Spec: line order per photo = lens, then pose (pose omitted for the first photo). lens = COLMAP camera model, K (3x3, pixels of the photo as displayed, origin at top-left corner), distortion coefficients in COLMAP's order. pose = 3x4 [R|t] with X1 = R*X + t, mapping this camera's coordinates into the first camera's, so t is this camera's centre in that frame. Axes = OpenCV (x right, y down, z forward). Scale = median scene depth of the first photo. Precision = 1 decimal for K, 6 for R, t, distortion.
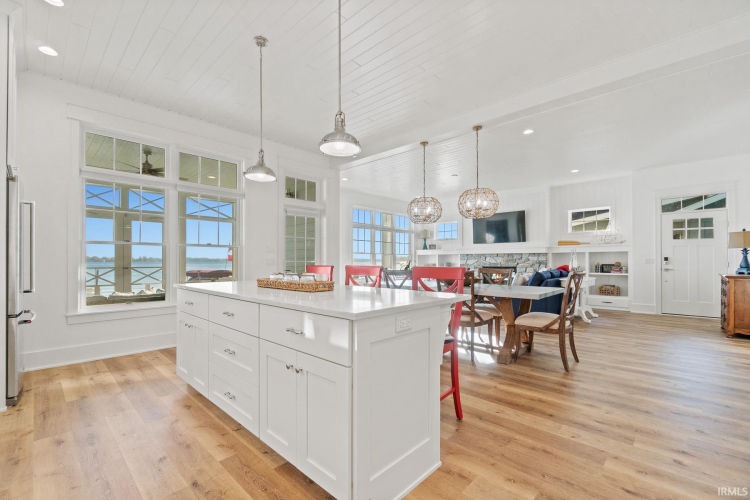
lens RADIAL K [[326.9, 0, 368.9], [0, 326.9, 255.5], [0, 0, 1]] dist [-0.010892, 0.001607]
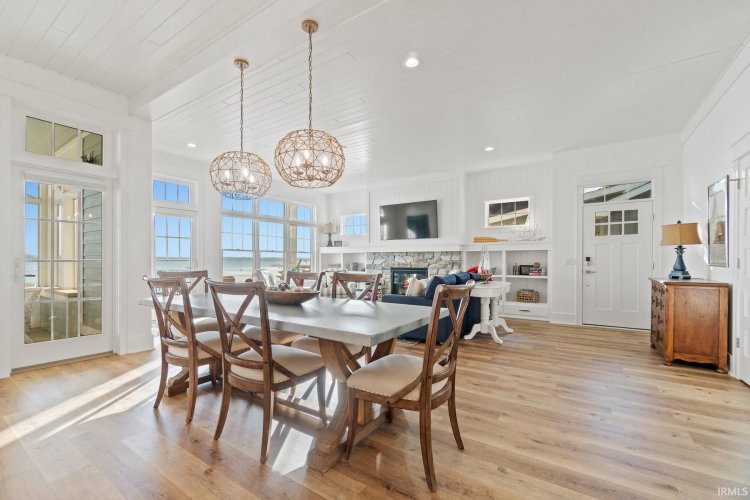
lens RADIAL K [[326.9, 0, 374.8], [0, 326.9, 257.3], [0, 0, 1]] dist [-0.010892, 0.001607]
pose [[0.982898, 0.004210, 0.184105, 0.202977], [-0.005601, 0.999960, 0.007035, 0.003121], [-0.184068, -0.007946, 0.982881, 0.252993]]
